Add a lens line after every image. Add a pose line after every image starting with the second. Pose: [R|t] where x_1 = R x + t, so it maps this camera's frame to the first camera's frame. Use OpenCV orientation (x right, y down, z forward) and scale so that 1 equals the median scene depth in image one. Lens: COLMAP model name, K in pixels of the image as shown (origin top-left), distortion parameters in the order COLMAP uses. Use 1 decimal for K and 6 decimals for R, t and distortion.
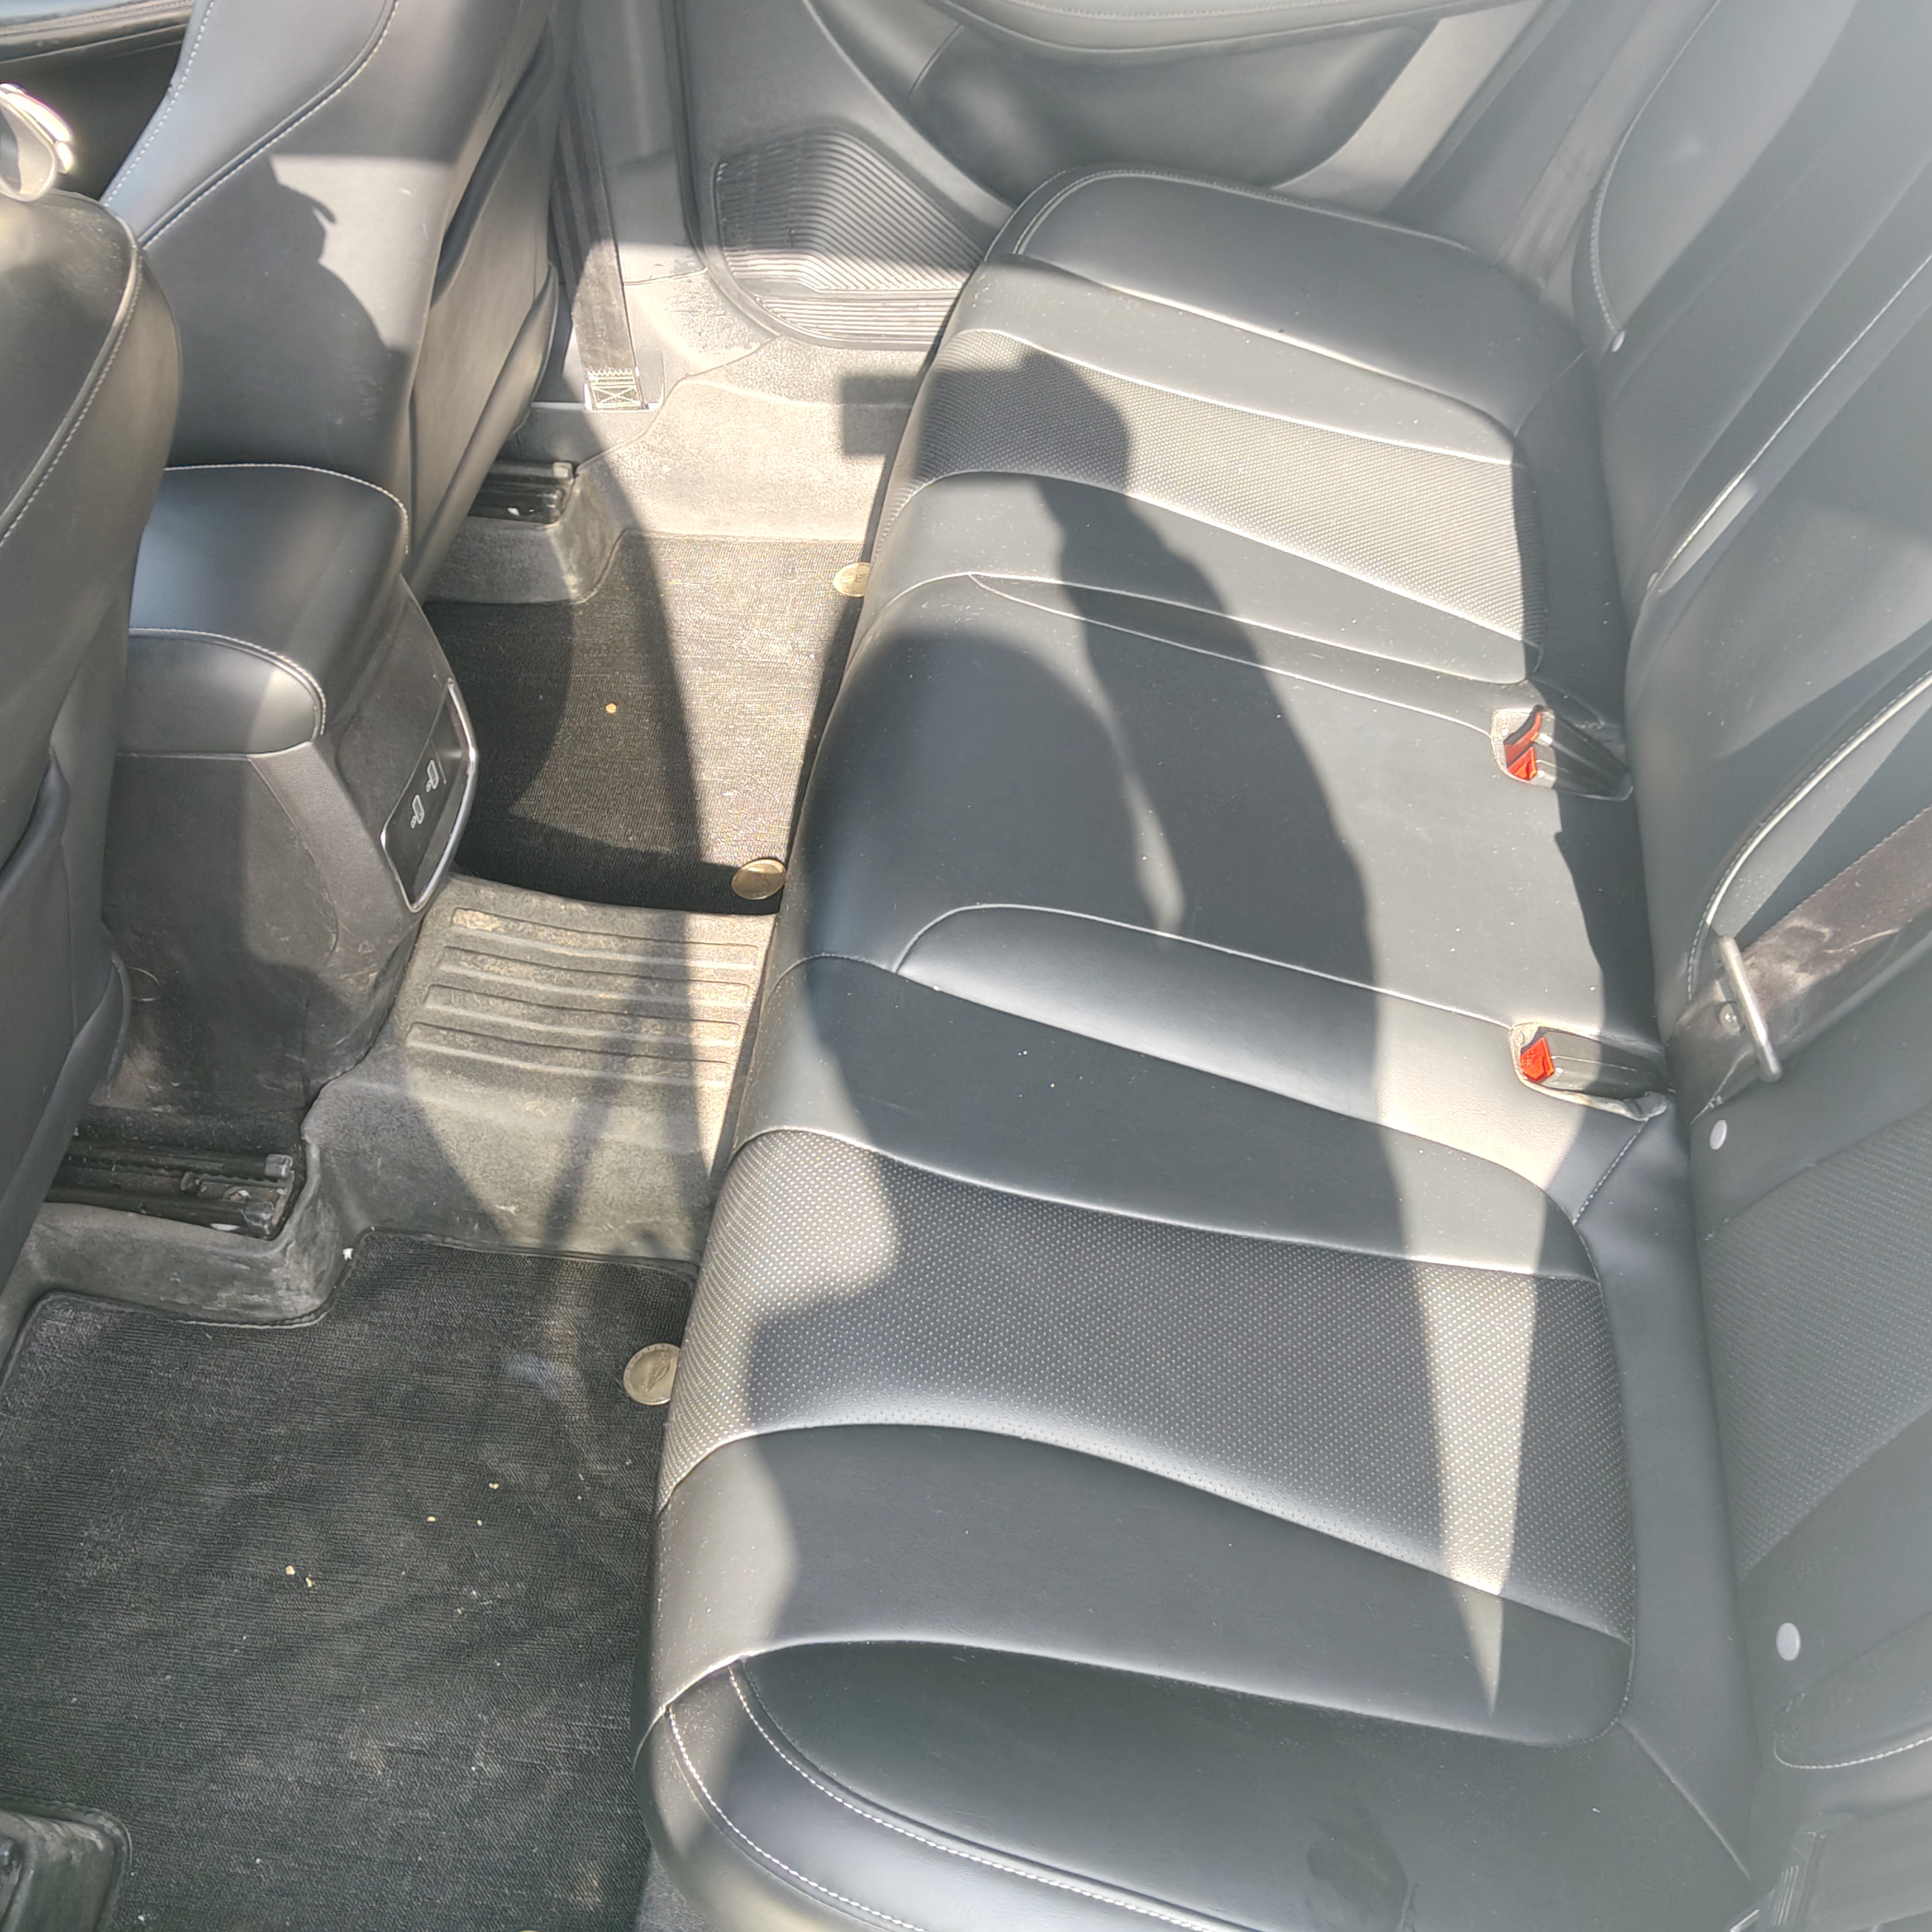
lens RADIAL K [[2102.1, 0, 963.3], [0, 2102.1, 948.7], [0, 0, 1]] dist [0.109419, -0.306491]
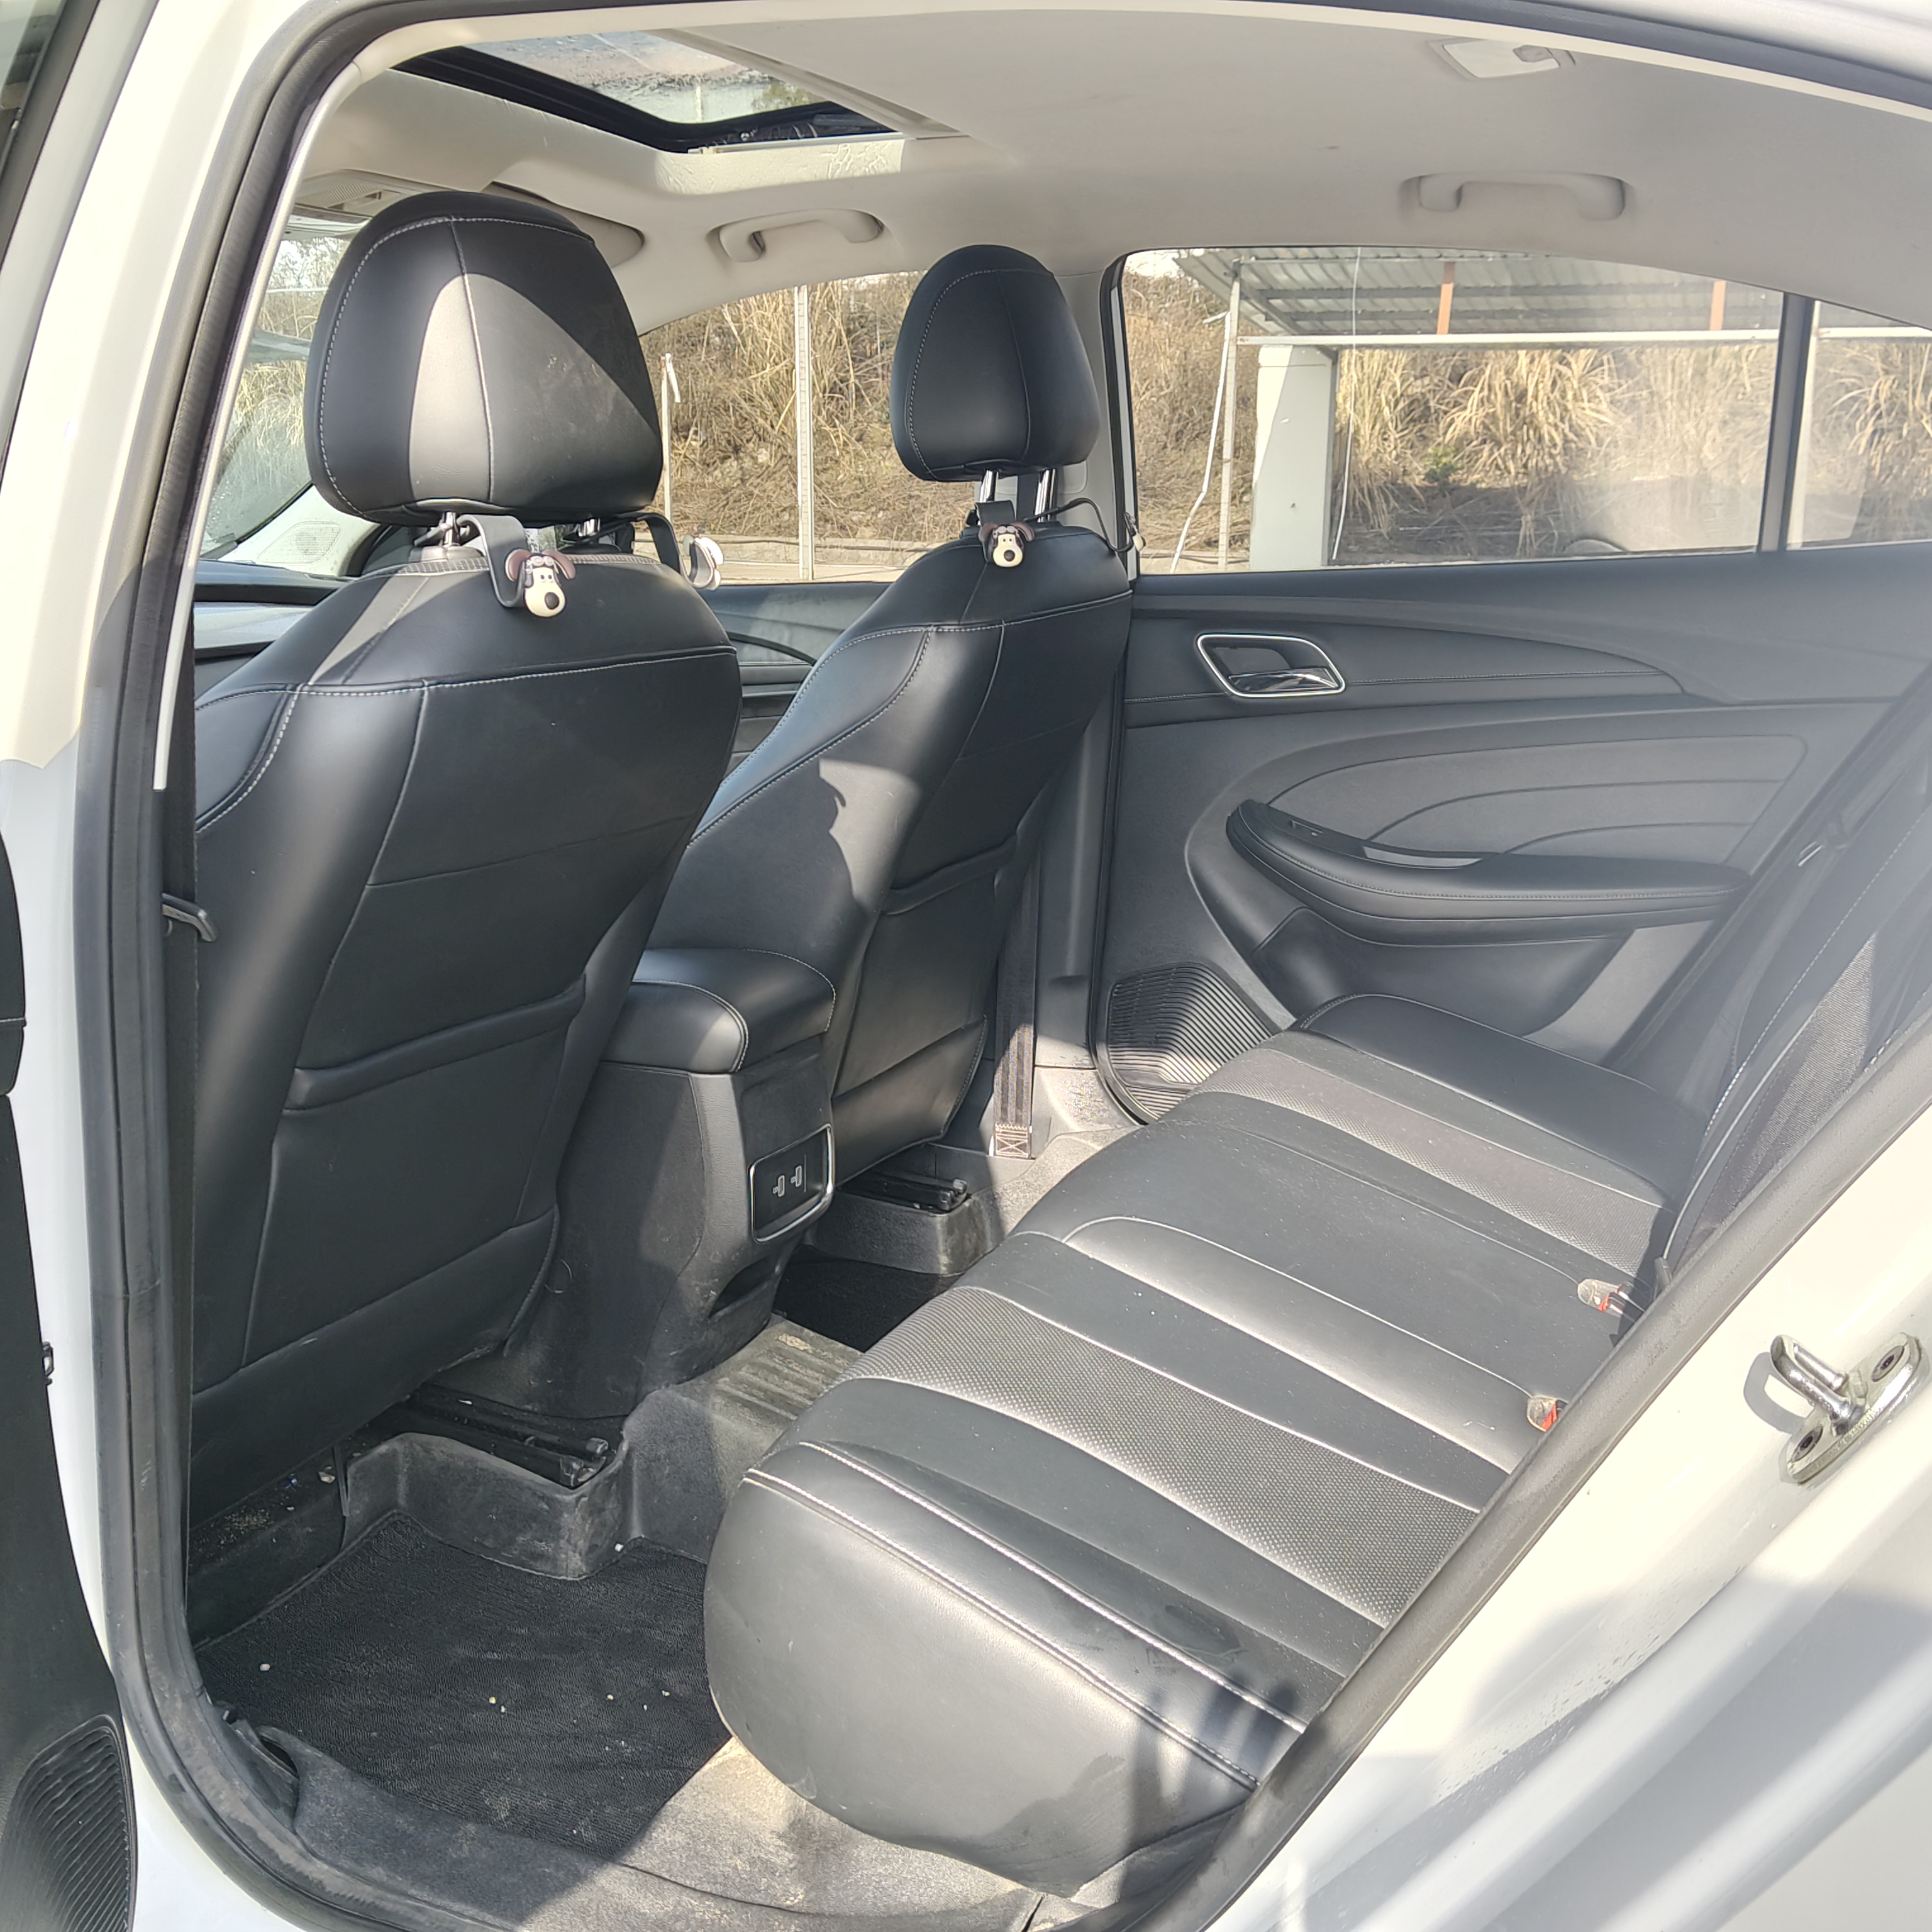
lens RADIAL K [[2098.8, 0, 966.0], [0, 2098.8, 966.0], [0, 0, 1]] dist [0.121951, -0.326664]
pose [[0.953863, 0.126044, -0.272503, 0.204321], [-0.261190, 0.795965, -0.546095, 0.499054], [0.148071, 0.592074, 0.792163, -0.169215]]
